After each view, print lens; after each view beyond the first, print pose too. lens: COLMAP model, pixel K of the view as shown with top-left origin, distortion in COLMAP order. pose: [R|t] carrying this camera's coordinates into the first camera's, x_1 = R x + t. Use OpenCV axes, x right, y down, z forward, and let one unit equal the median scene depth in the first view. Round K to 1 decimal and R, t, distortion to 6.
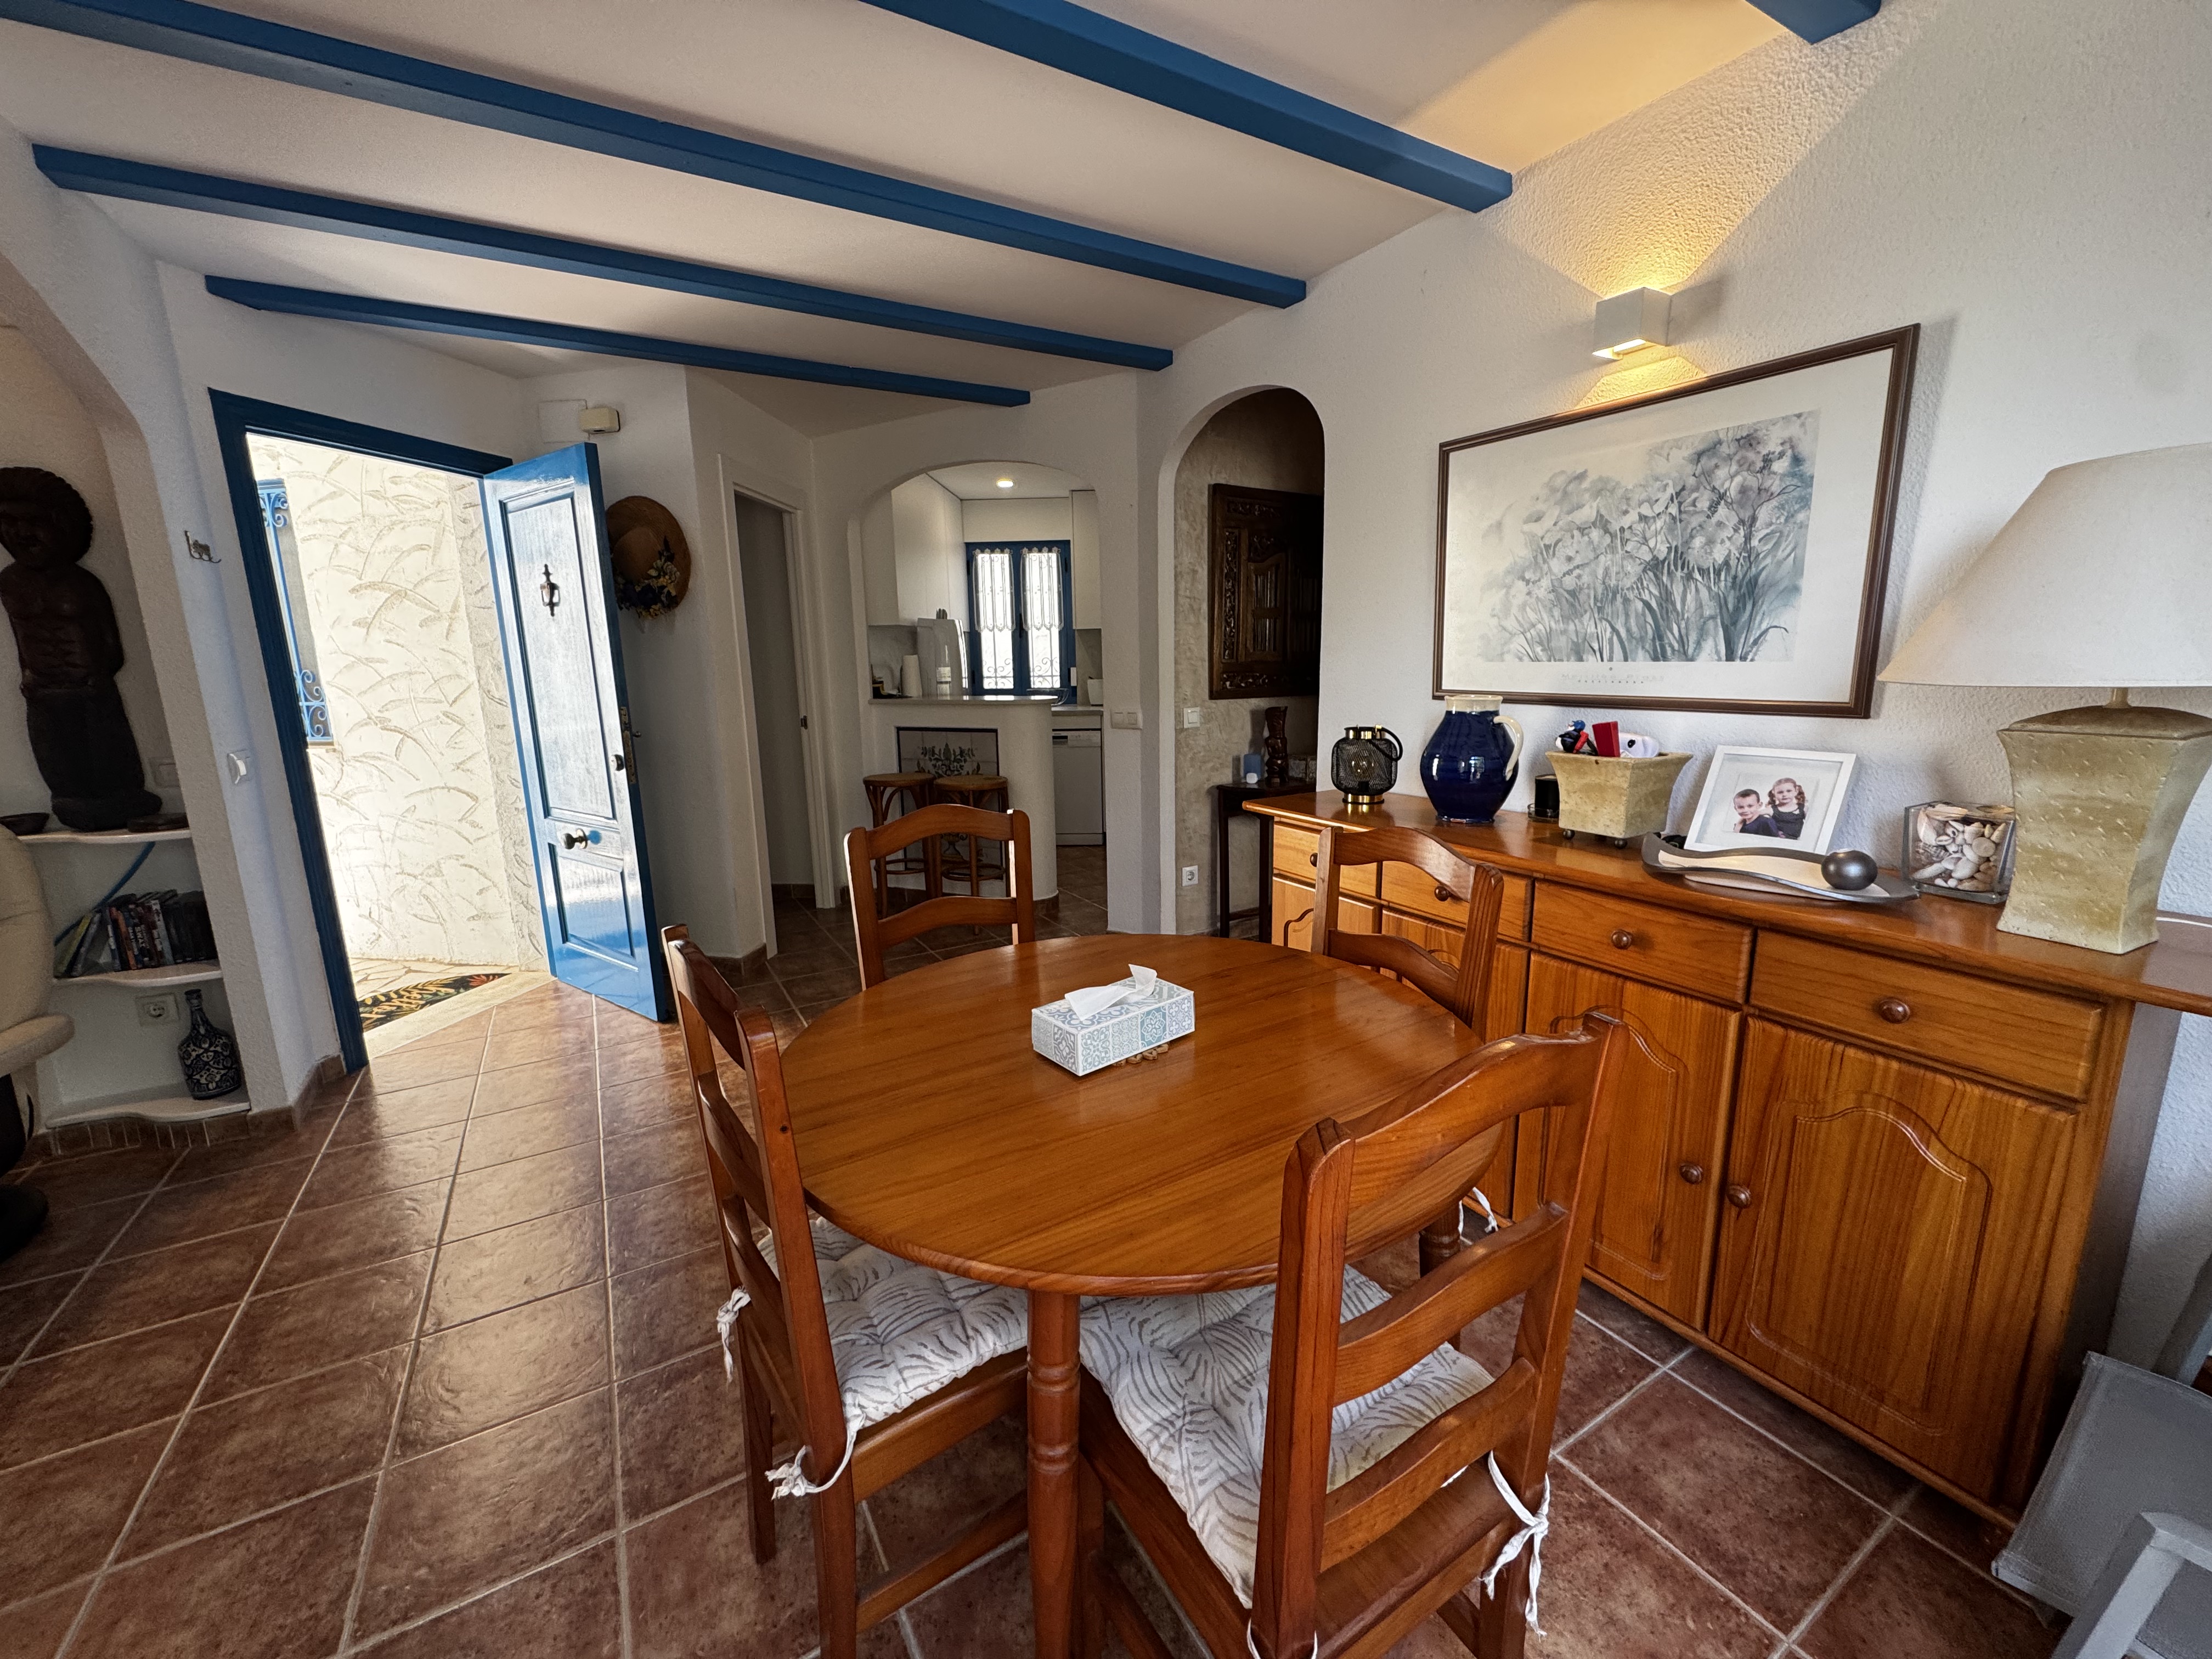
lens RADIAL K [[881.5, 0, 1120.4], [0, 881.5, 824.8], [0, 0, 1]] dist [-0.006812, 0.000950]
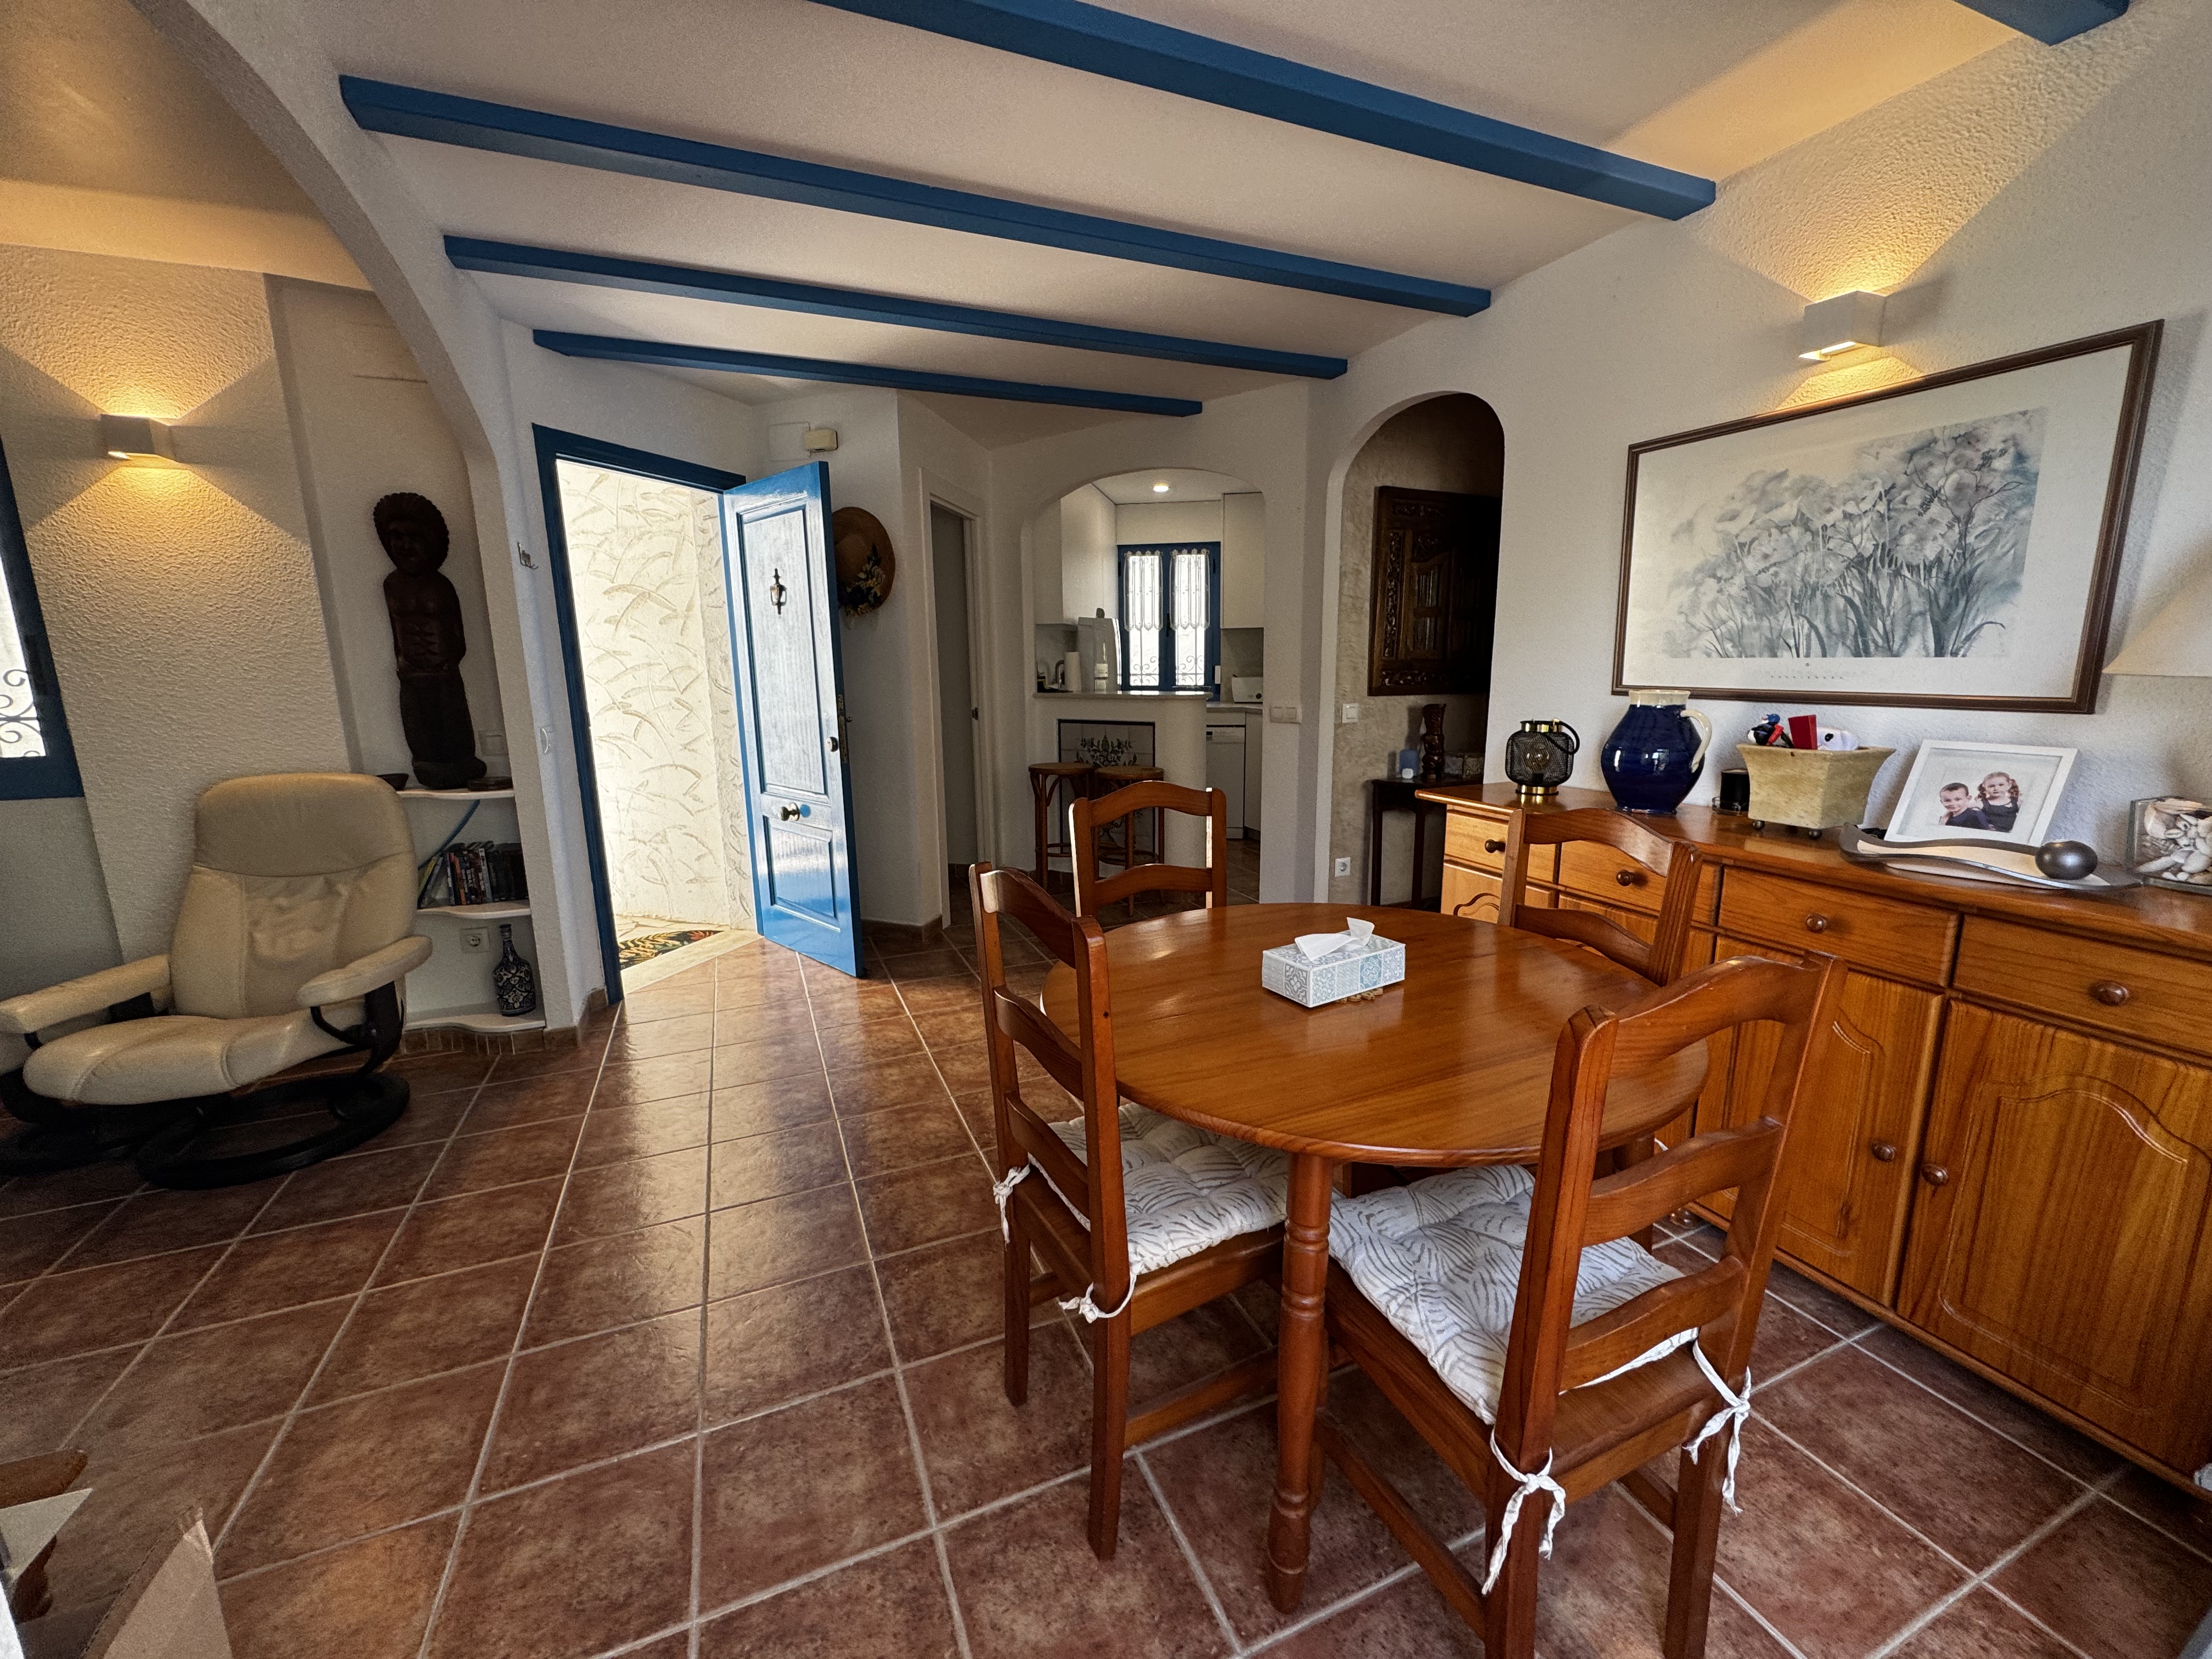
lens RADIAL K [[881.5, 0, 1118.2], [0, 881.5, 824.5], [0, 0, 1]] dist [-0.006812, 0.000950]
pose [[0.990711, 0.031190, -0.132356, -0.088495], [-0.031412, 0.999506, 0.000410, 0.030992], [0.132303, 0.003752, 0.991202, -0.106782]]
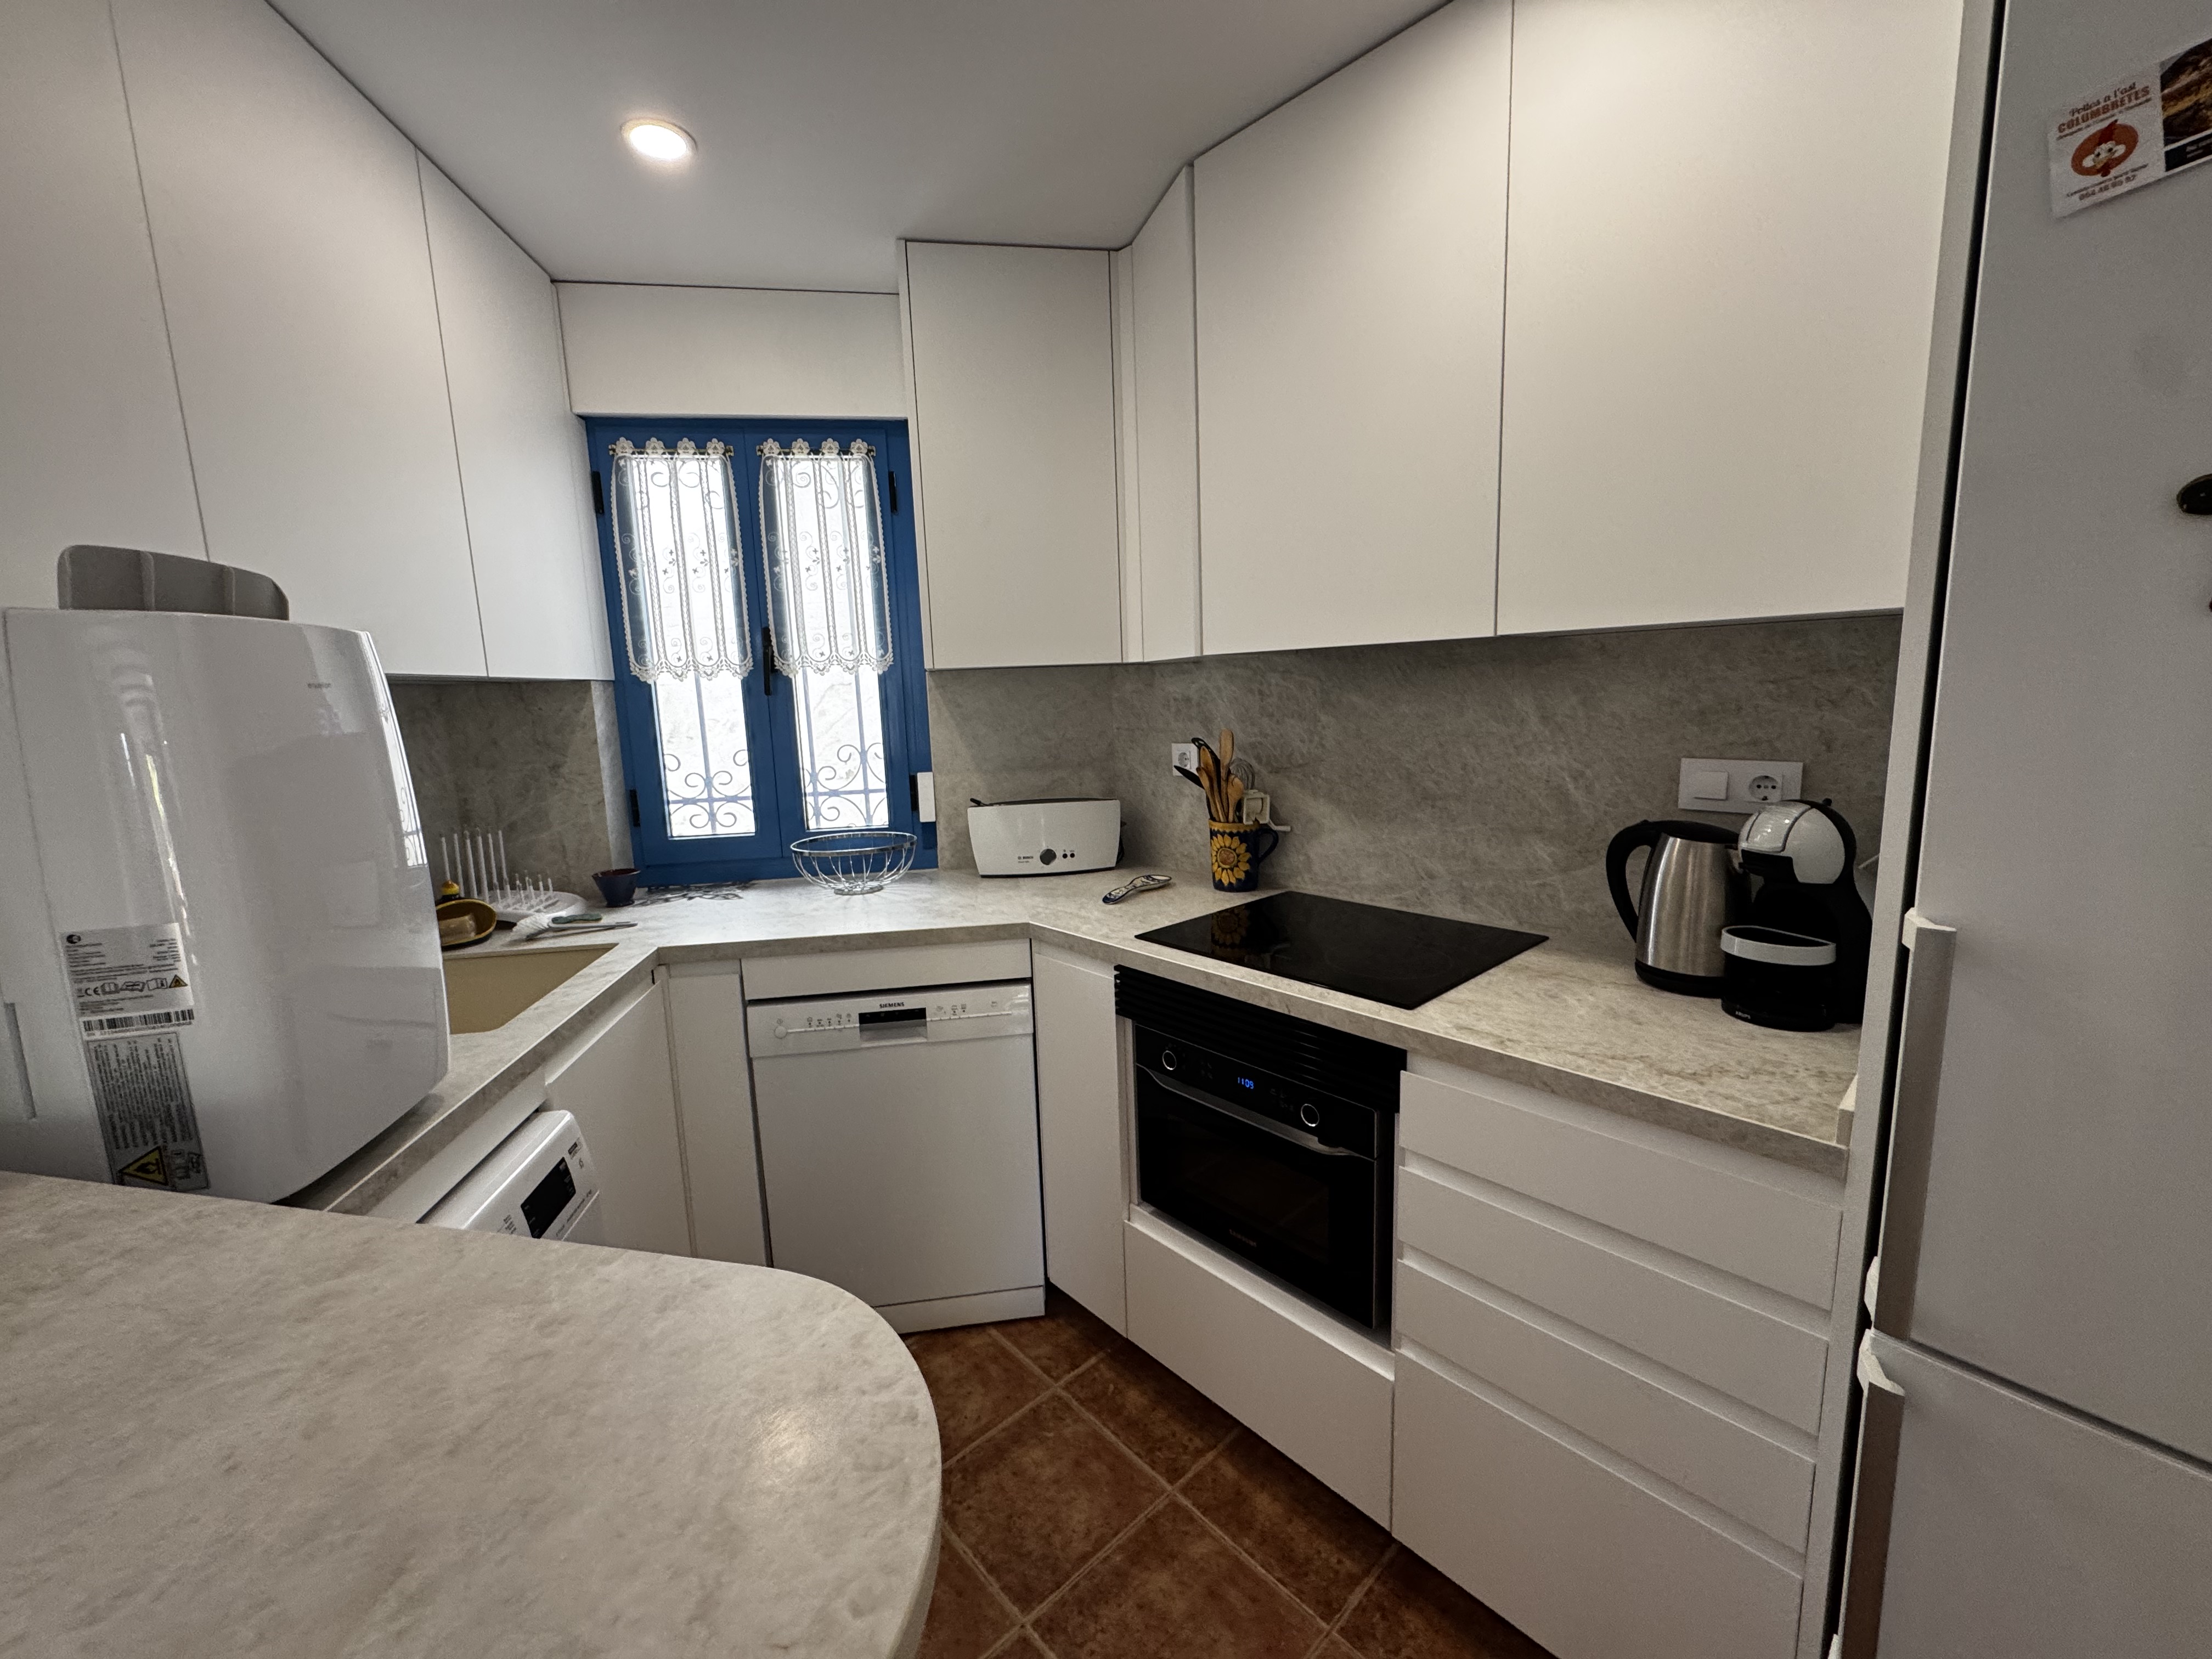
lens RADIAL K [[881.5, 0, 1200.8], [0, 881.5, 841.7], [0, 0, 1]] dist [-0.006812, 0.000950]
pose [[0.960869, -0.040173, 0.274075, -0.146092], [0.053869, 0.997638, -0.042627, -0.417524], [-0.271715, 0.055723, 0.960763, 2.001515]]
